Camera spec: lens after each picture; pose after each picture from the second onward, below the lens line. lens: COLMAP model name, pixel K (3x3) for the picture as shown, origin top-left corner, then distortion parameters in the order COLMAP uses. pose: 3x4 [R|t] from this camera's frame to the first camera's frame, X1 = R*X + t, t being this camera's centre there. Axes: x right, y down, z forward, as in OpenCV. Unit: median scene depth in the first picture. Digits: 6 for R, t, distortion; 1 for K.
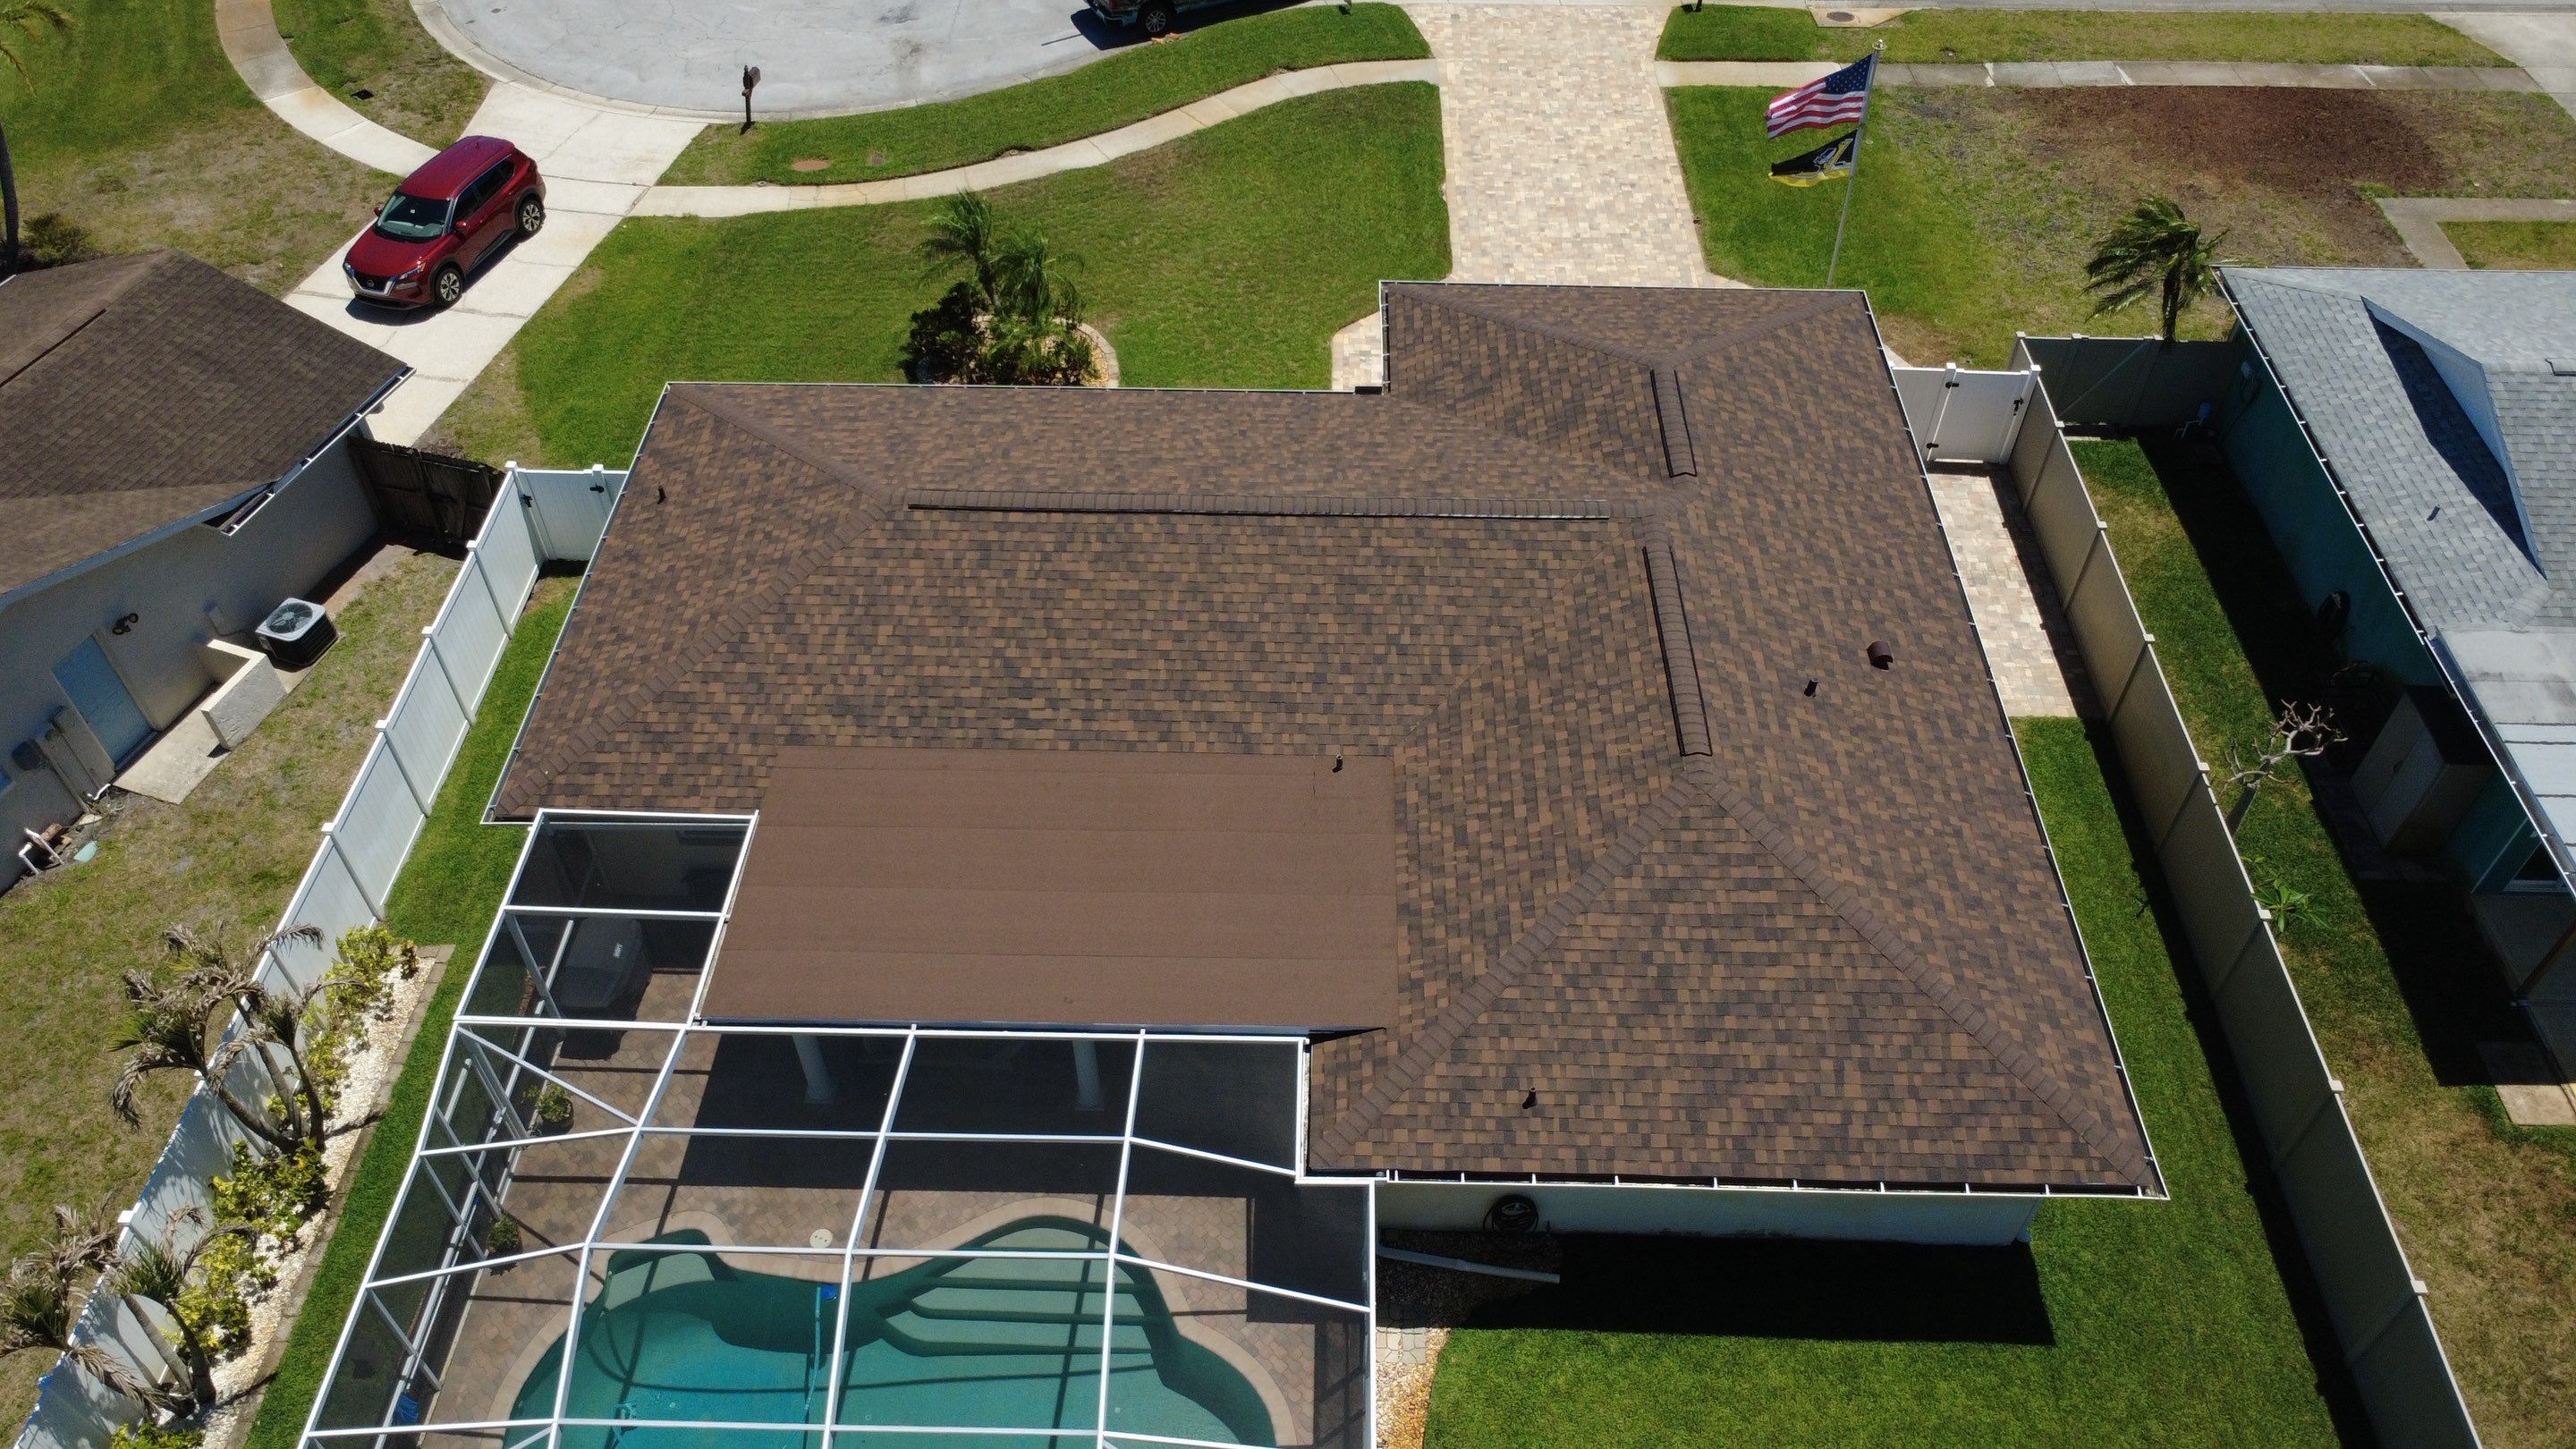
lens RADIAL K [[1877.5, 0, 1283.9], [0, 1877.5, 721.1], [0, 0, 1]] dist [-0.003056, 0.004975]
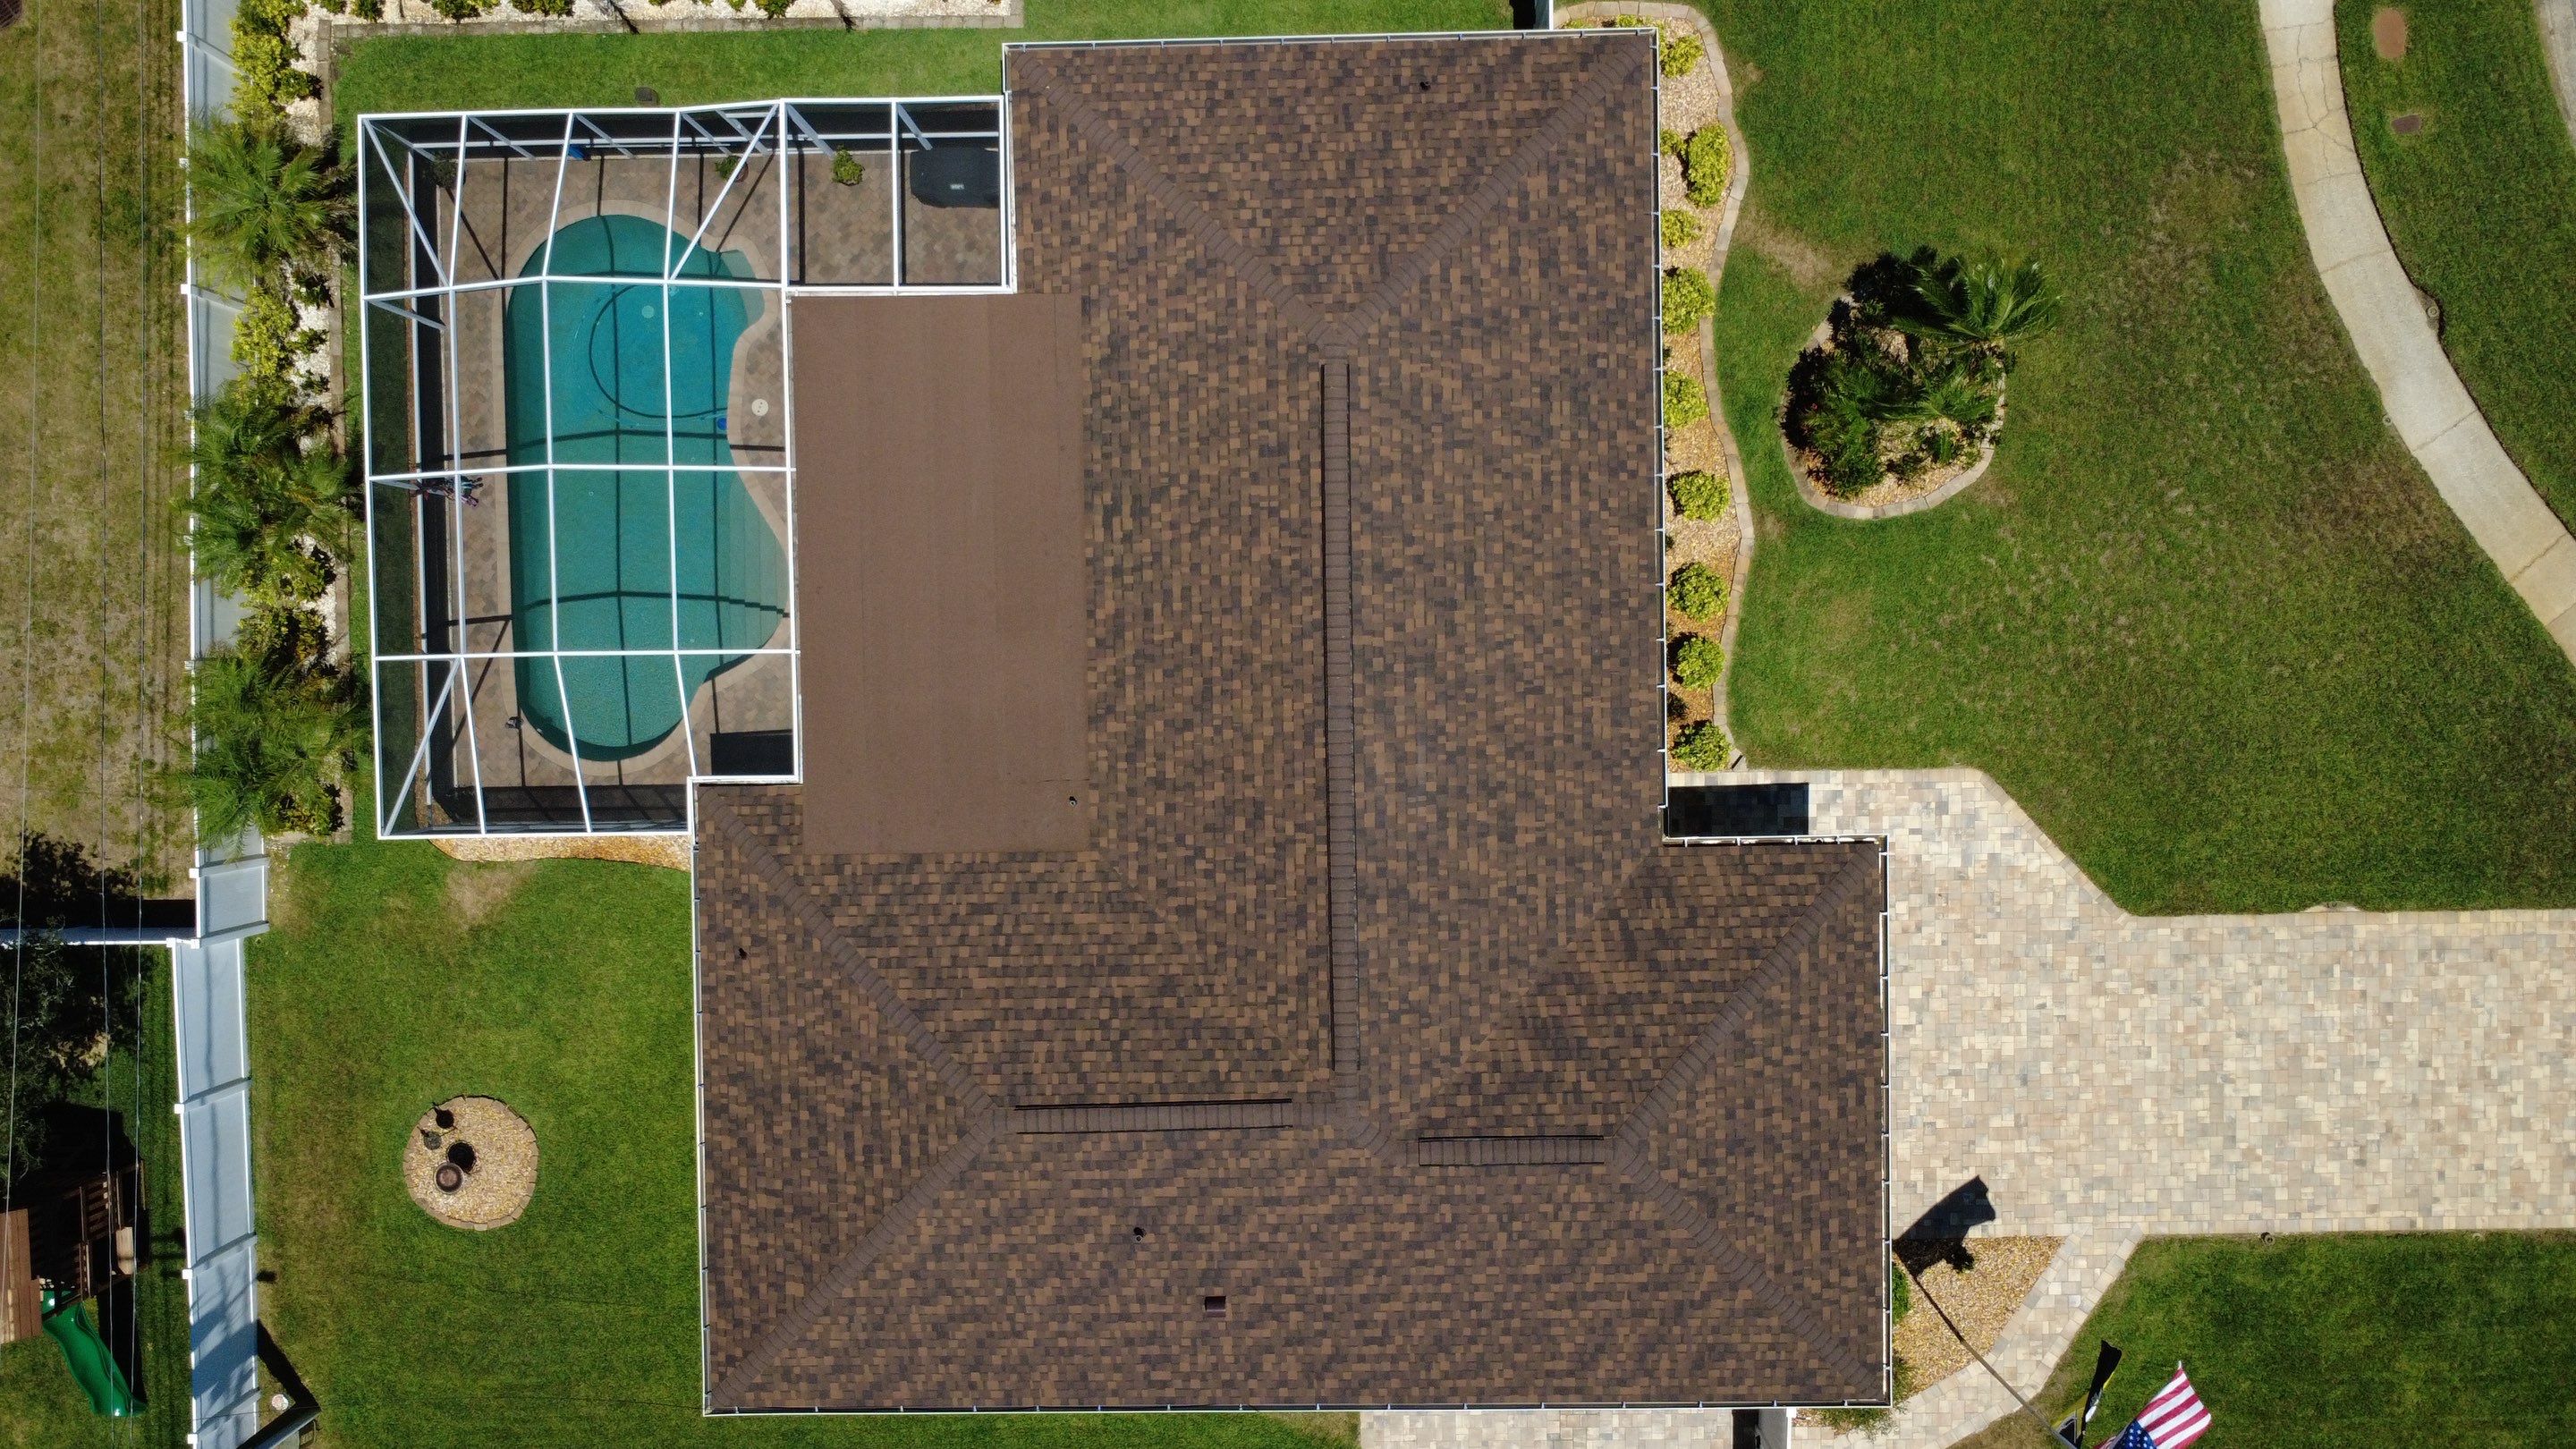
lens RADIAL K [[1877.5, 0, 1283.7], [0, 1877.5, 718.7], [0, 0, 1]] dist [-0.003056, 0.004975]
pose [[0.041742, 0.998860, 0.023144, -0.040006], [-0.704411, 0.012993, 0.709673, -0.836380], [0.708564, -0.045926, 0.704151, 0.296716]]
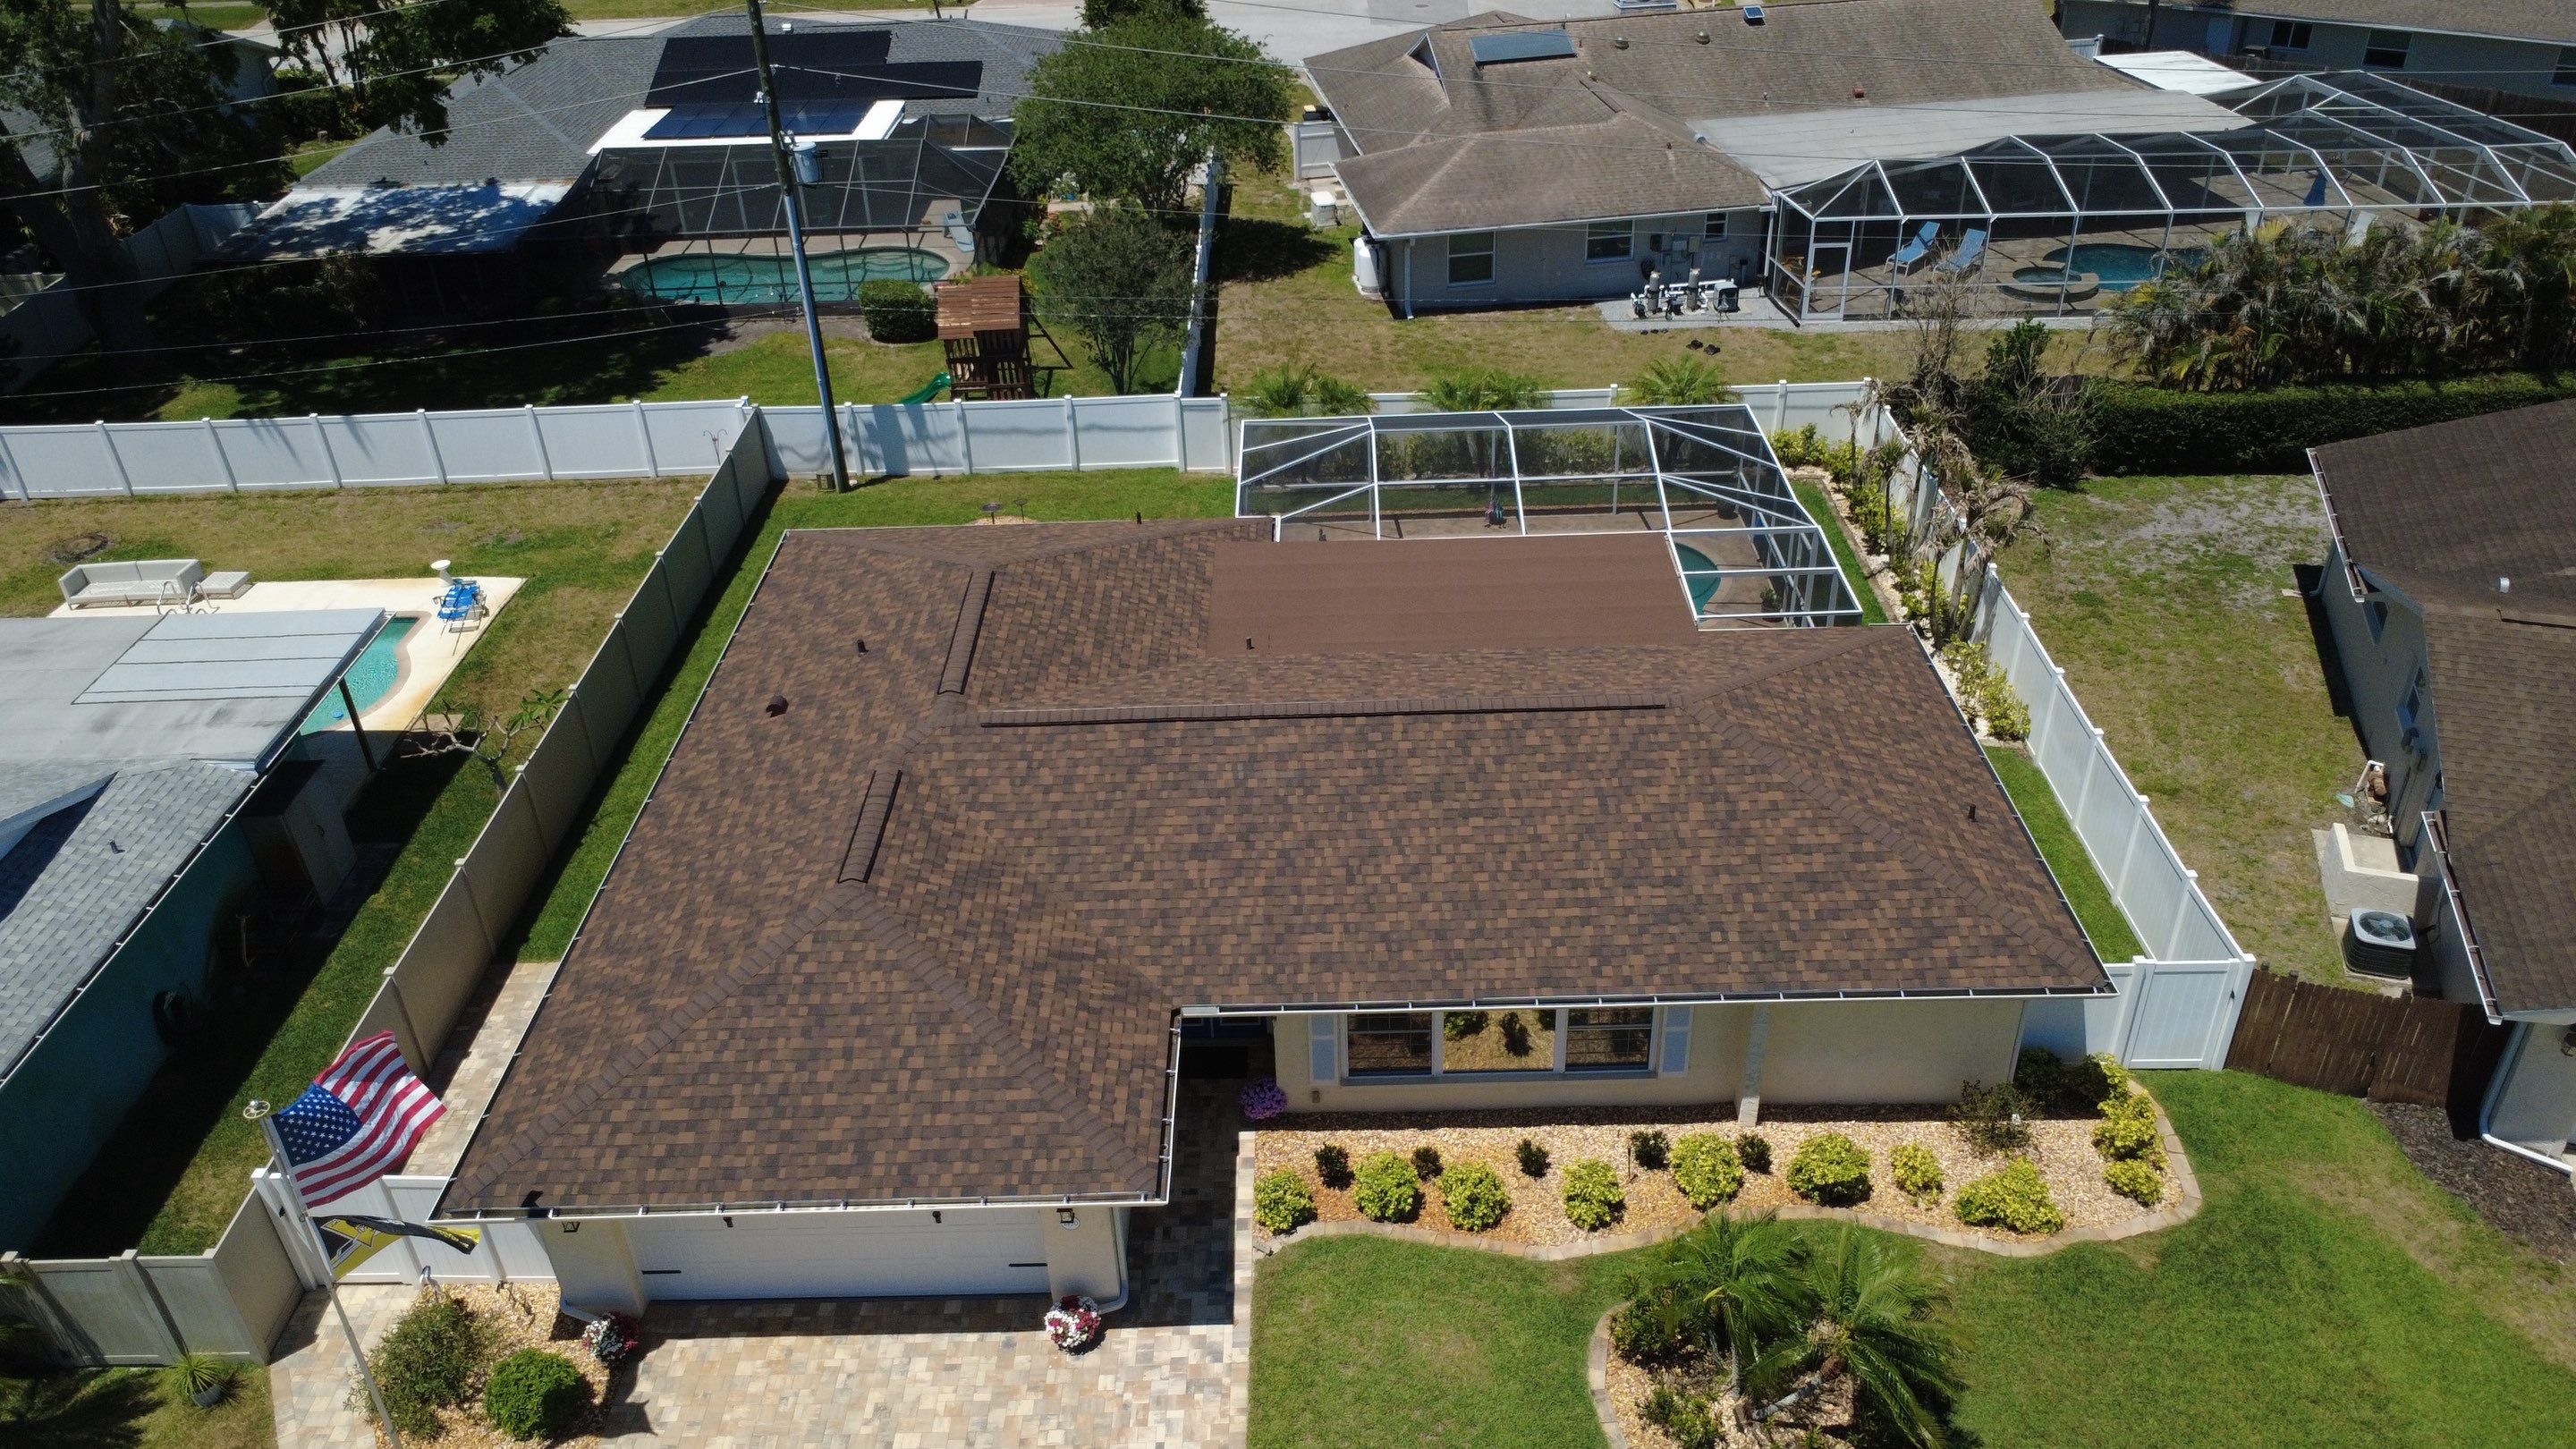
lens RADIAL K [[1877.5, 0, 1282.5], [0, 1877.5, 720.6], [0, 0, 1]] dist [-0.003056, 0.004975]
pose [[-0.999156, 0.040696, 0.005647, 0.001818], [0.013729, 0.201169, 0.979460, -1.175236], [0.038724, 0.978711, -0.201558, 1.272572]]
